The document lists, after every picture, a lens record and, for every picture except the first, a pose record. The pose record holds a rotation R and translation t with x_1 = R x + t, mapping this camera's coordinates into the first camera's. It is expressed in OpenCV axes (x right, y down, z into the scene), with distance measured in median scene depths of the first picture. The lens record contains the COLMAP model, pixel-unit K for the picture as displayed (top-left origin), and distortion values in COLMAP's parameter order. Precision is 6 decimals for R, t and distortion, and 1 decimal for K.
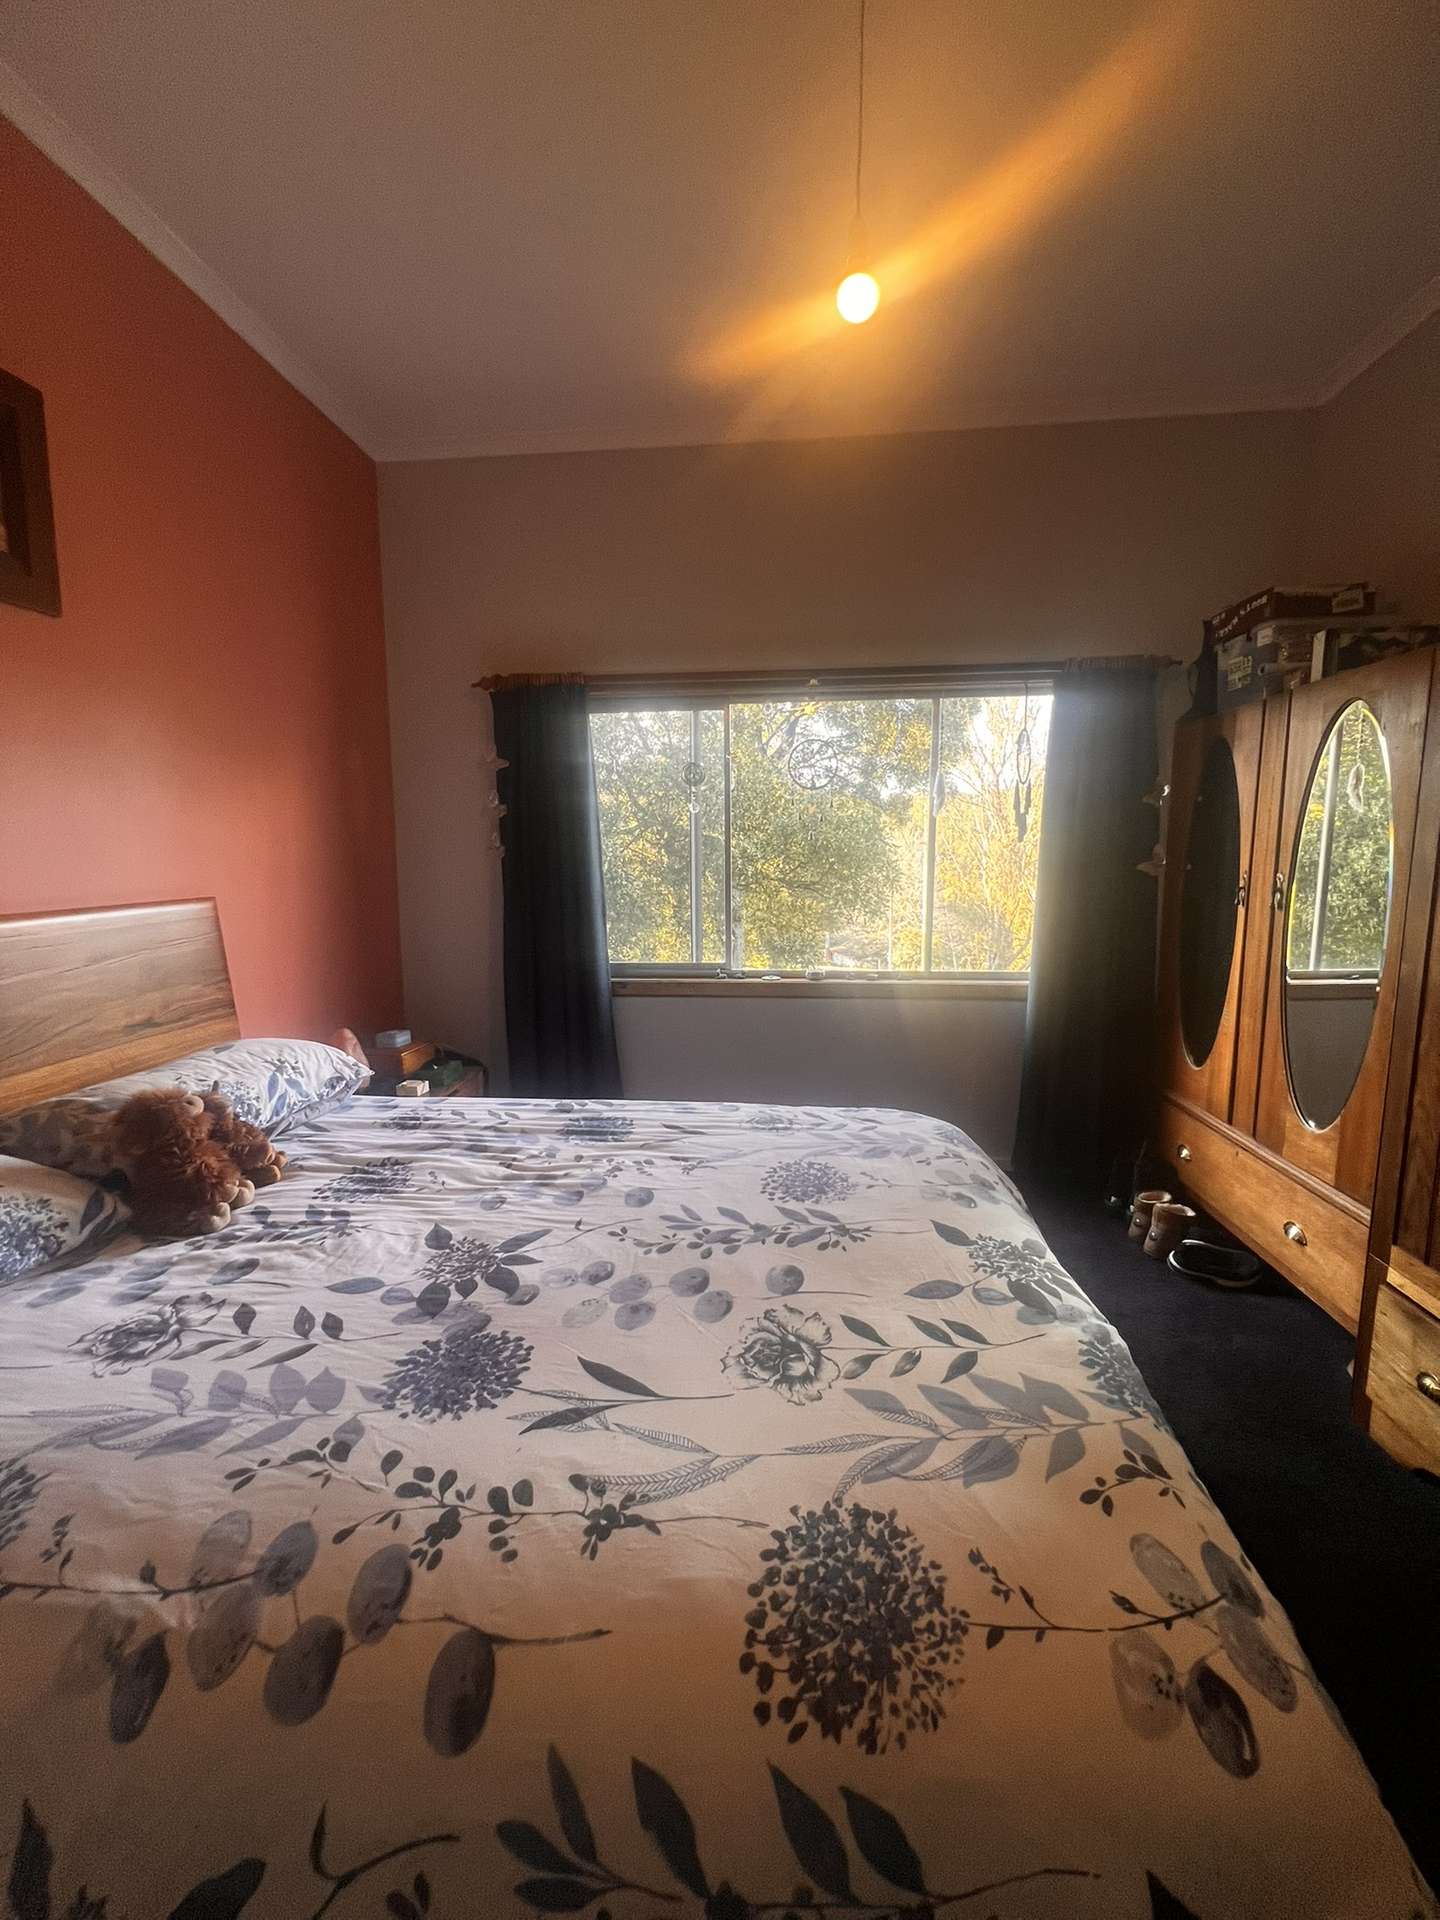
lens RADIAL K [[773.0, 0, 729.4], [0, 773.0, 959.8], [0, 0, 1]] dist [0.003428, 0.000078]
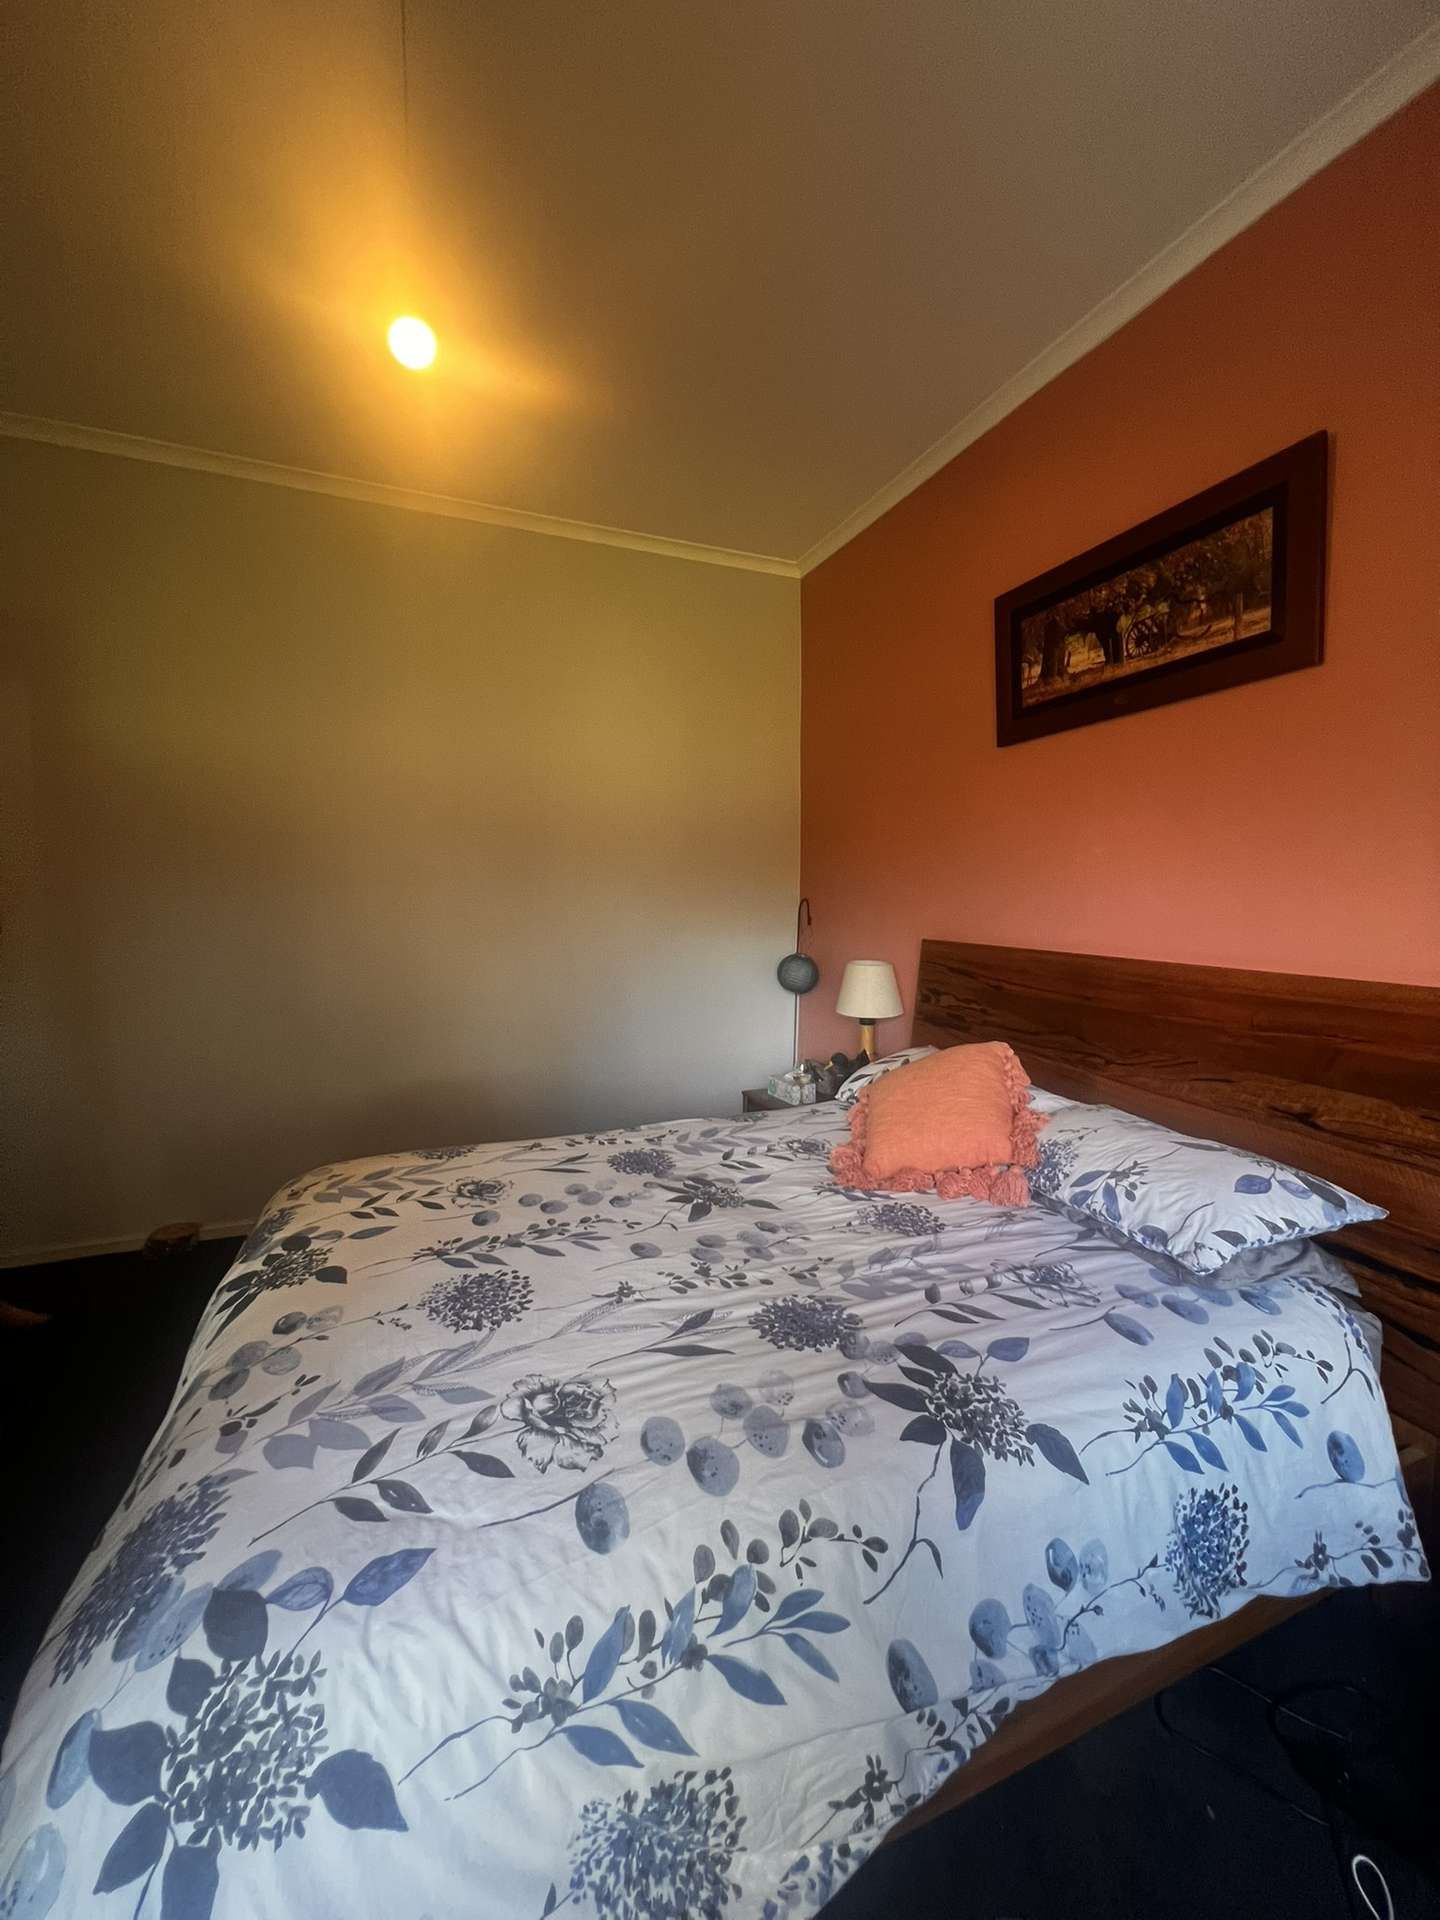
lens RADIAL K [[764.4, 0, 735.4], [0, 764.4, 959.5], [0, 0, 1]] dist [-0.002059, -0.000095]
pose [[-0.887890, 0.023540, -0.459454, 0.281277], [-0.079685, 0.975726, 0.203982, -0.346937], [0.453103, 0.217726, -0.864461, 2.186592]]
